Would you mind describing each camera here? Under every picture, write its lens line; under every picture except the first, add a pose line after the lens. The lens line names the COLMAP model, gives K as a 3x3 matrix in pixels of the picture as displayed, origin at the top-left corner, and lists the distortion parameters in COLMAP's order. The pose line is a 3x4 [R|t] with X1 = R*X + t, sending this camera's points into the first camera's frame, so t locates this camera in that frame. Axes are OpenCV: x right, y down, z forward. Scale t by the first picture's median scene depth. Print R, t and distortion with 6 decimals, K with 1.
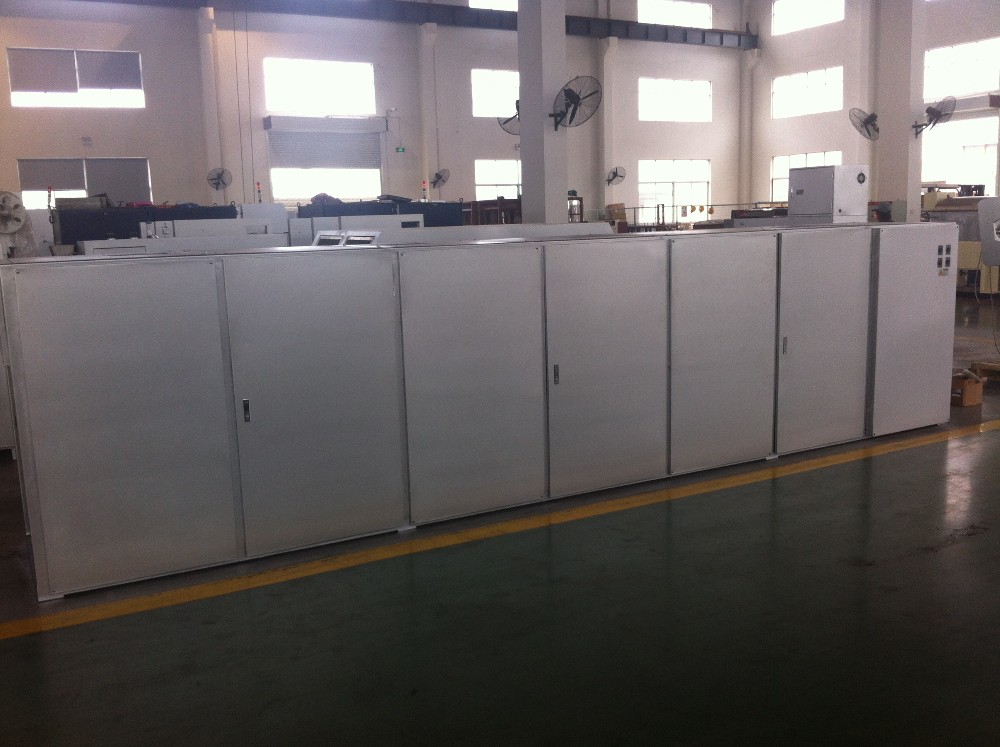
lens RADIAL K [[1019.3, 0, 500.0], [0, 1019.3, 373.5], [0, 0, 1]] dist [0.010293, -0.001905]
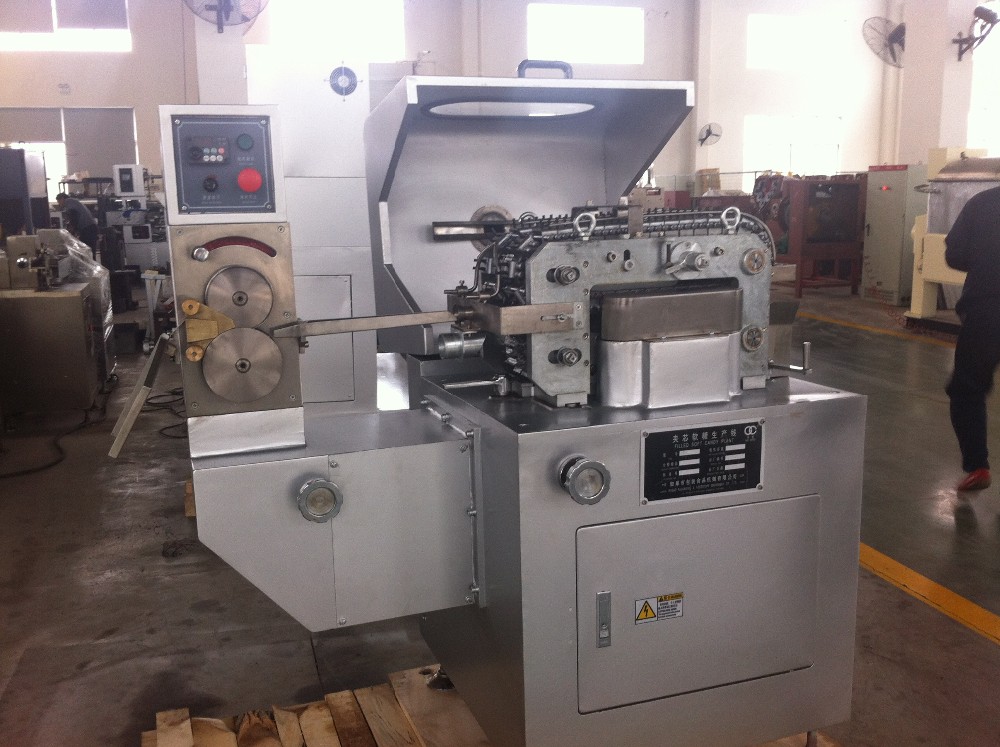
lens RADIAL K [[1004.0, 0, 500.0], [0, 1004.0, 373.5], [0, 0, 1]] dist [-0.008496, 0.007447]
pose [[0.977623, 0.056656, -0.202594, 0.161194], [-0.049221, 0.997923, 0.041552, -0.032860], [0.204527, -0.030651, 0.978381, 0.209565]]
